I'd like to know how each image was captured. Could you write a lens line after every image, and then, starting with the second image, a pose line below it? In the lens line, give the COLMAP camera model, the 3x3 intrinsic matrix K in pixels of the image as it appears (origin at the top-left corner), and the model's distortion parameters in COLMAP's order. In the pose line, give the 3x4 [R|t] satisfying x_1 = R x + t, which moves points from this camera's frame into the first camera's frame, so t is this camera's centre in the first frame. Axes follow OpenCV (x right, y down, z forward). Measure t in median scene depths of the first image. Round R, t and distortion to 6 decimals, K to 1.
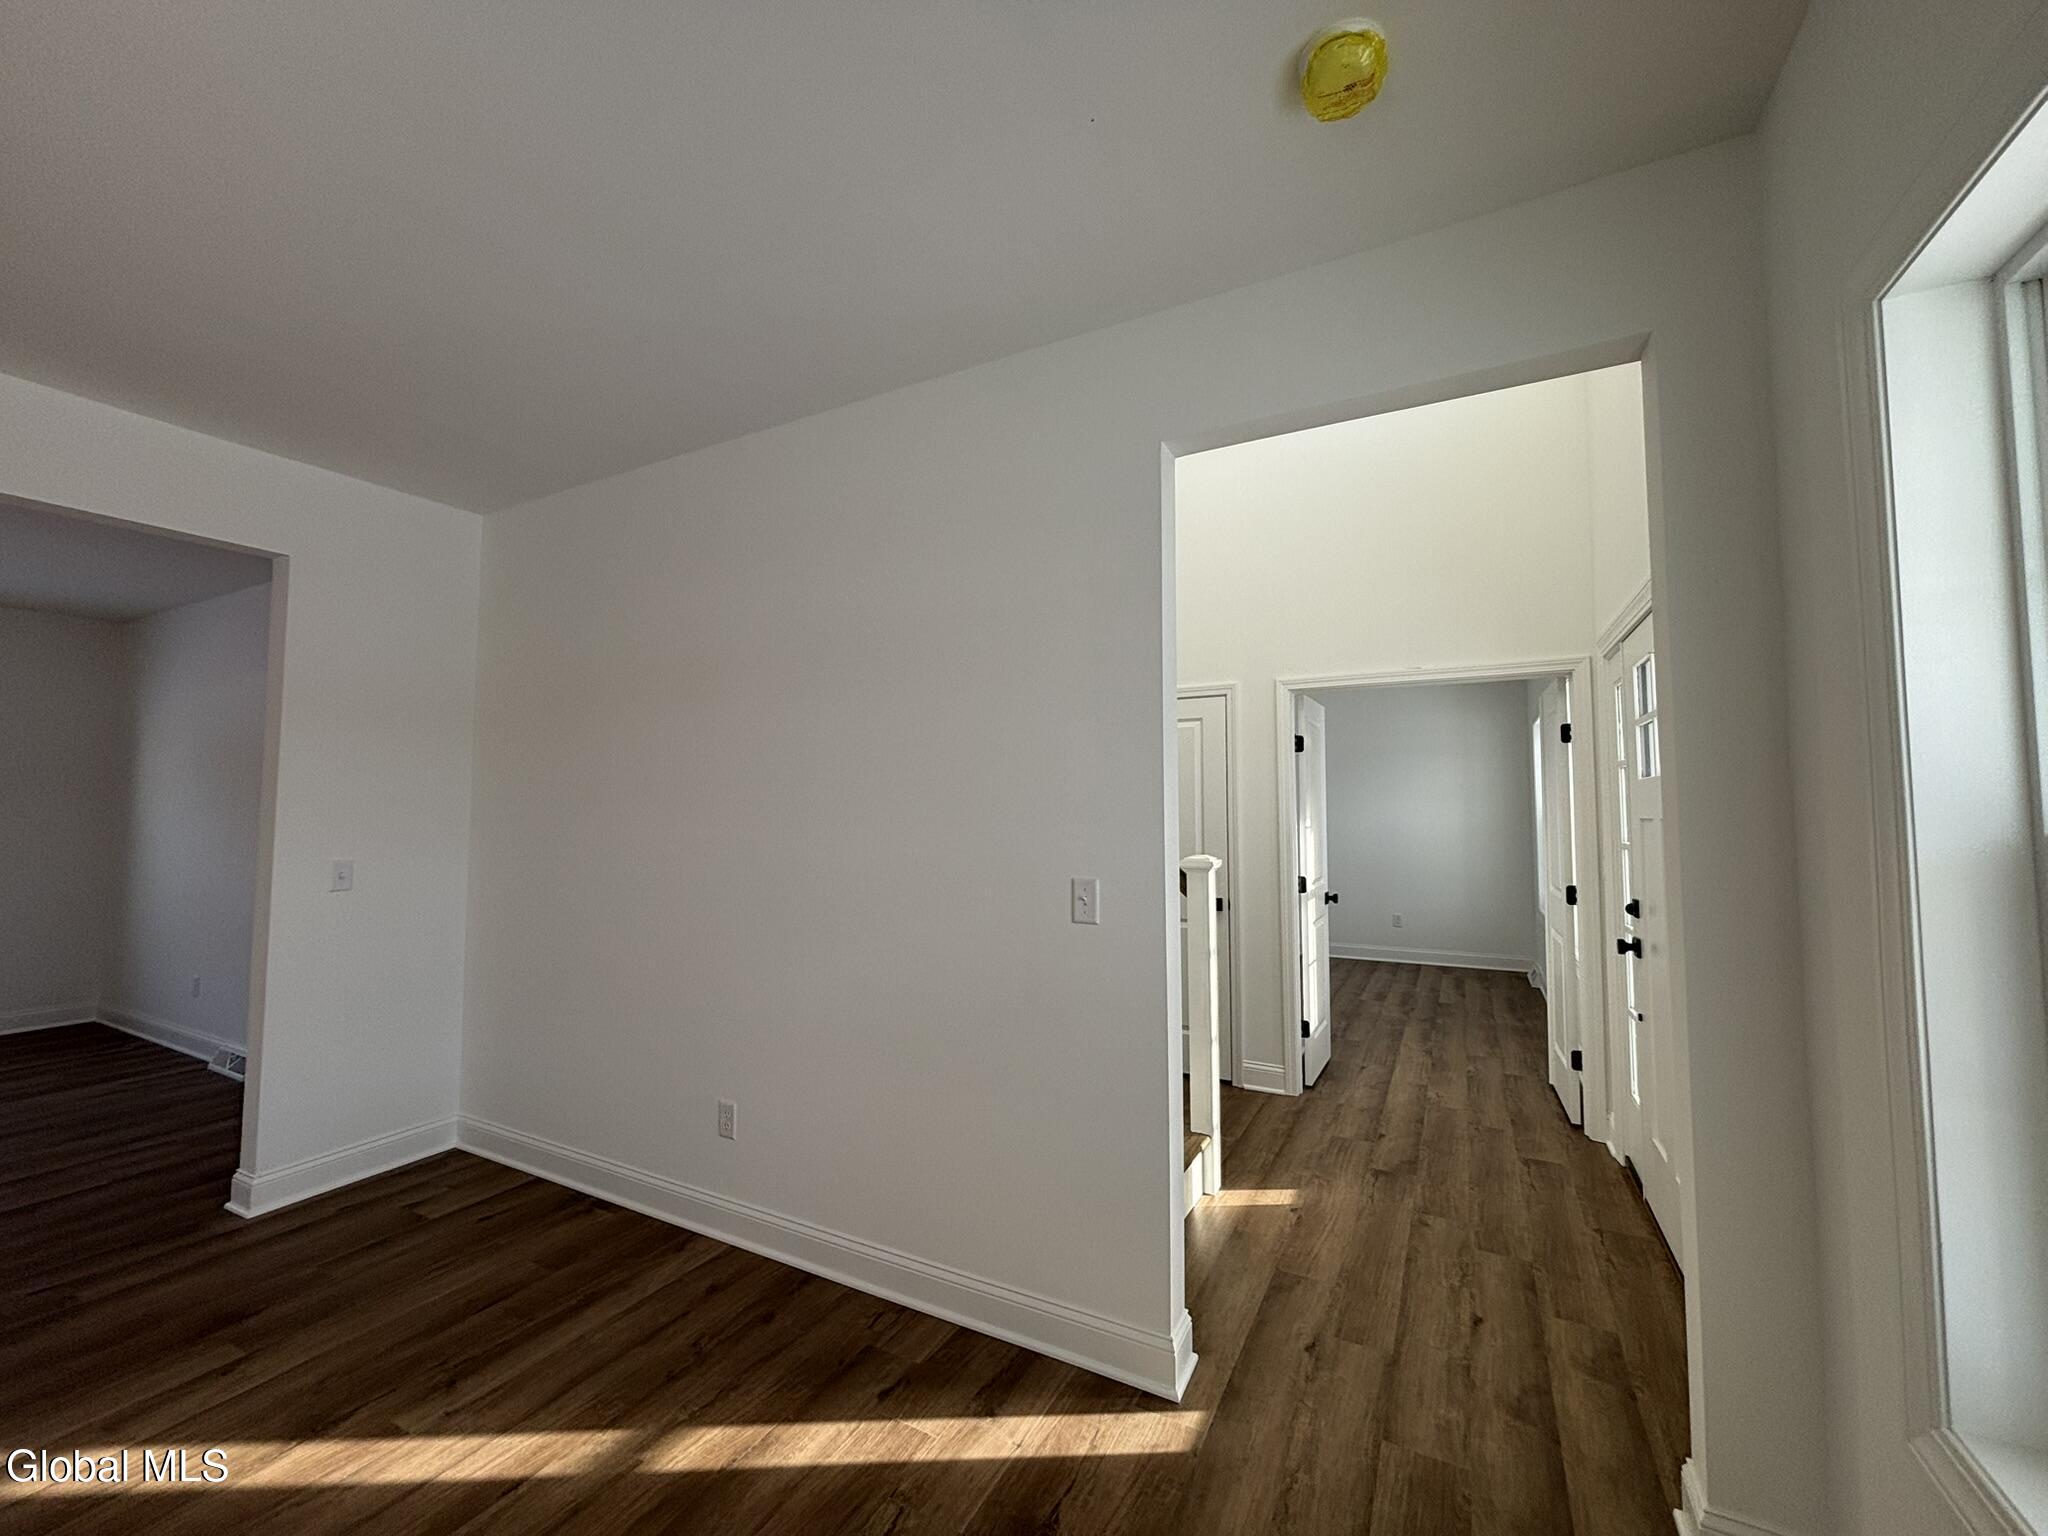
lens RADIAL K [[812.8, 0, 1020.8], [0, 812.8, 762.1], [0, 0, 1]] dist [0.004402, -0.000069]
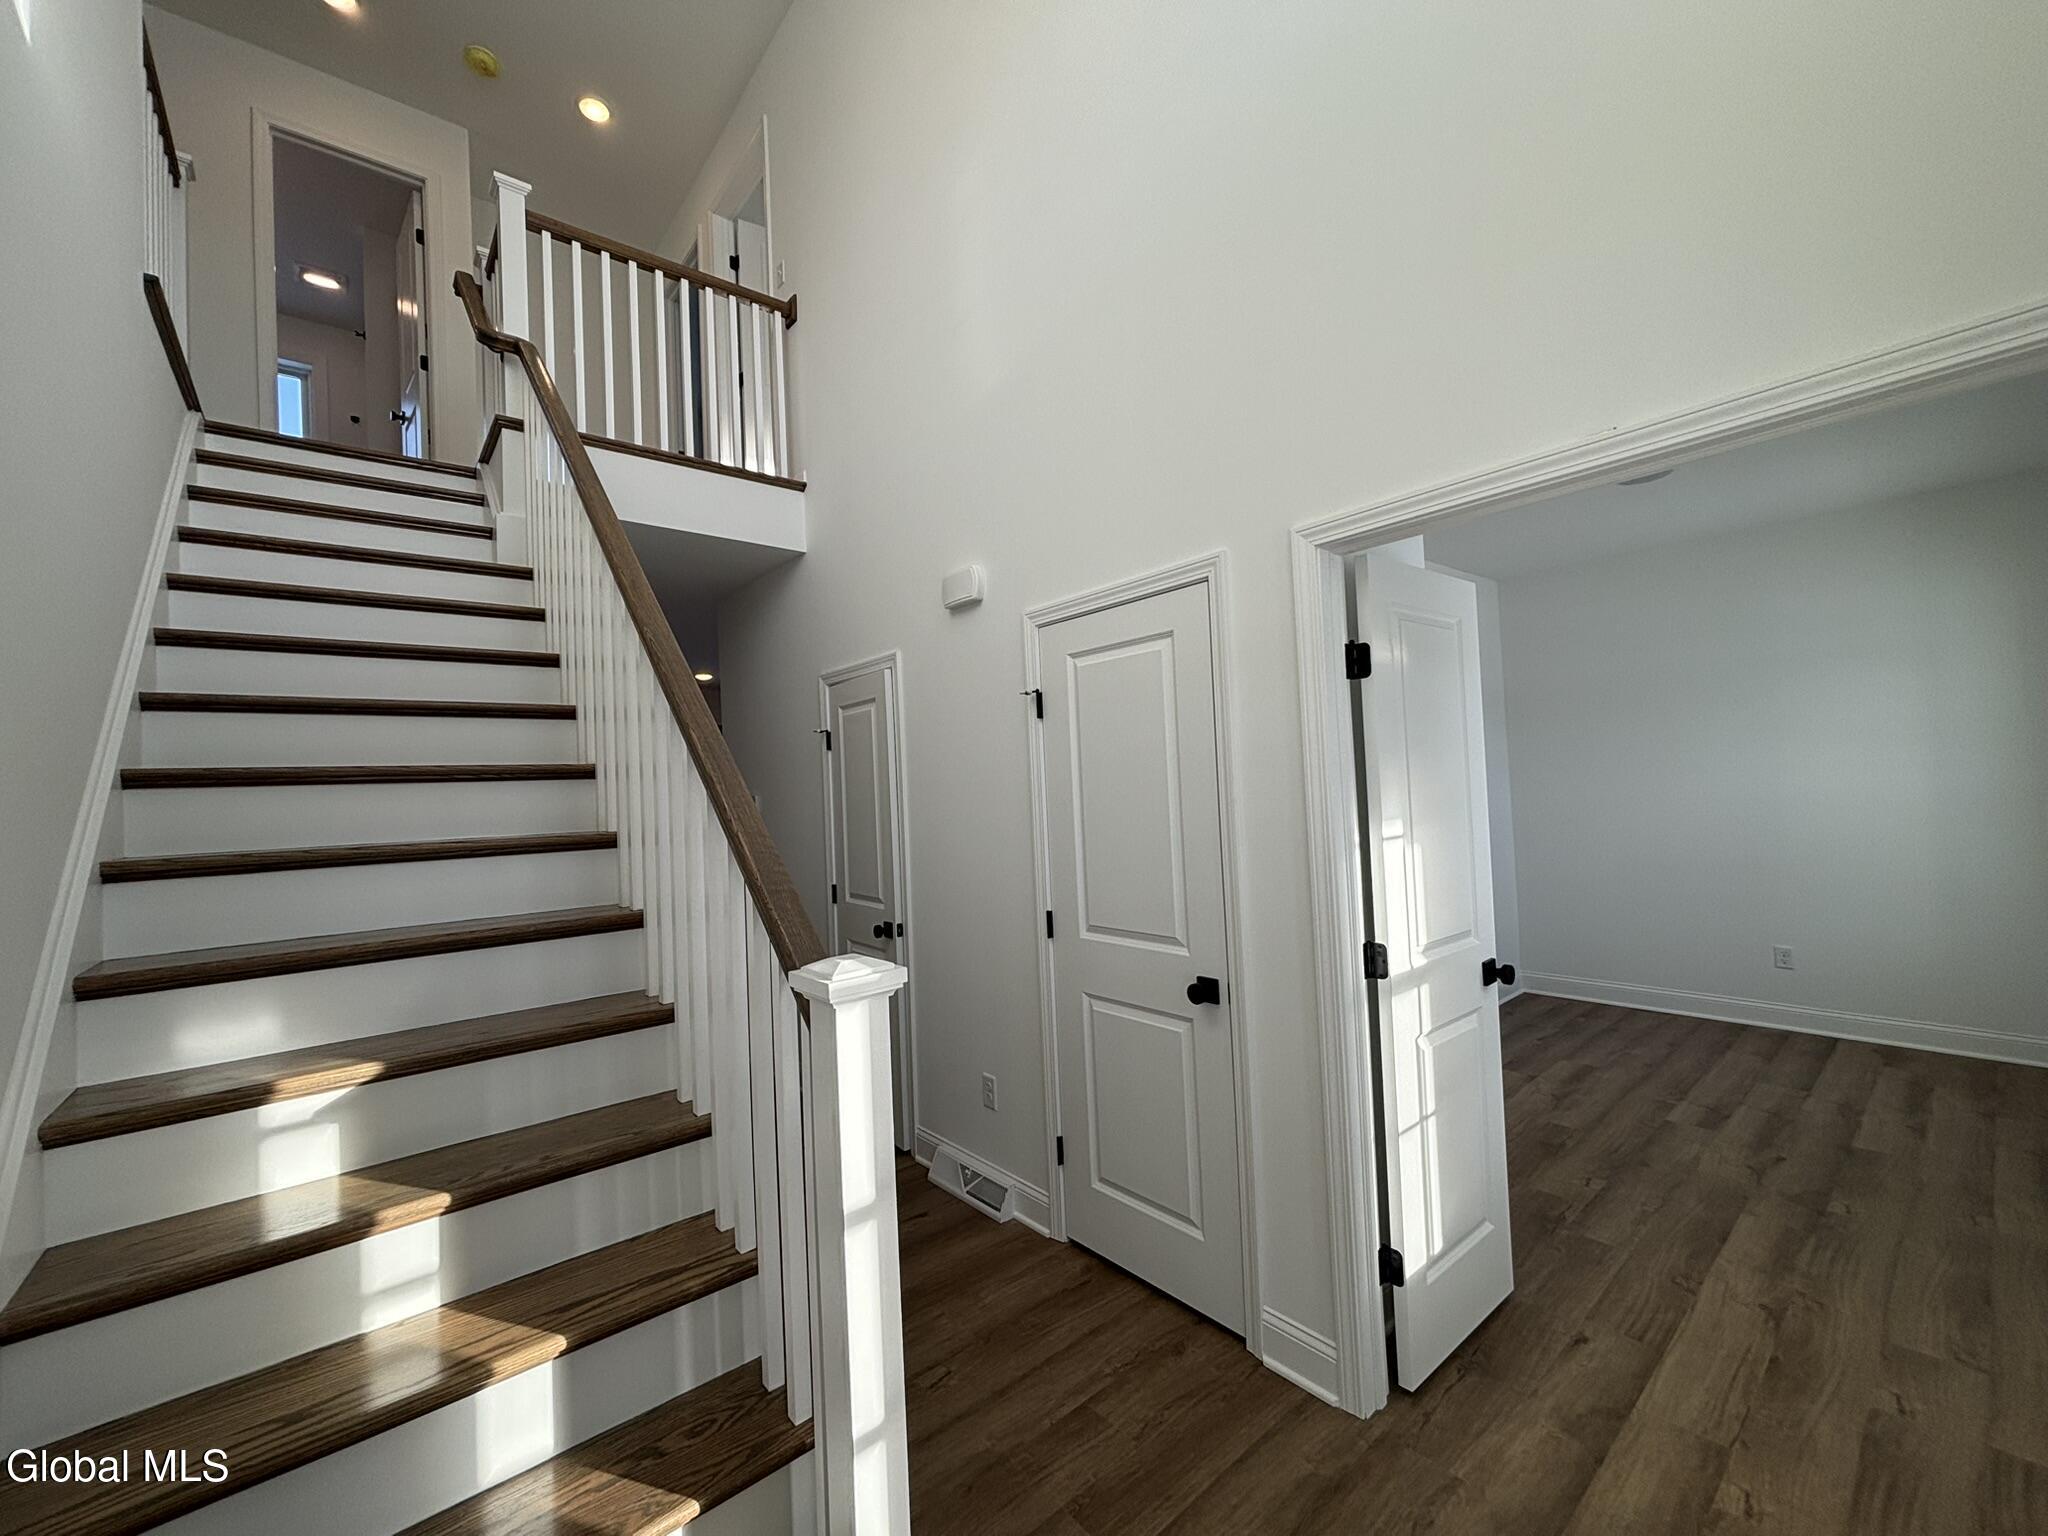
lens RADIAL K [[812.8, 0, 1020.8], [0, 812.8, 762.1], [0, 0, 1]] dist [0.004402, -0.000069]
pose [[0.925972, -0.046697, -0.374693, 0.320737], [0.063587, 0.997436, 0.032834, 0.007257], [0.372199, -0.054229, 0.926567, 0.472414]]
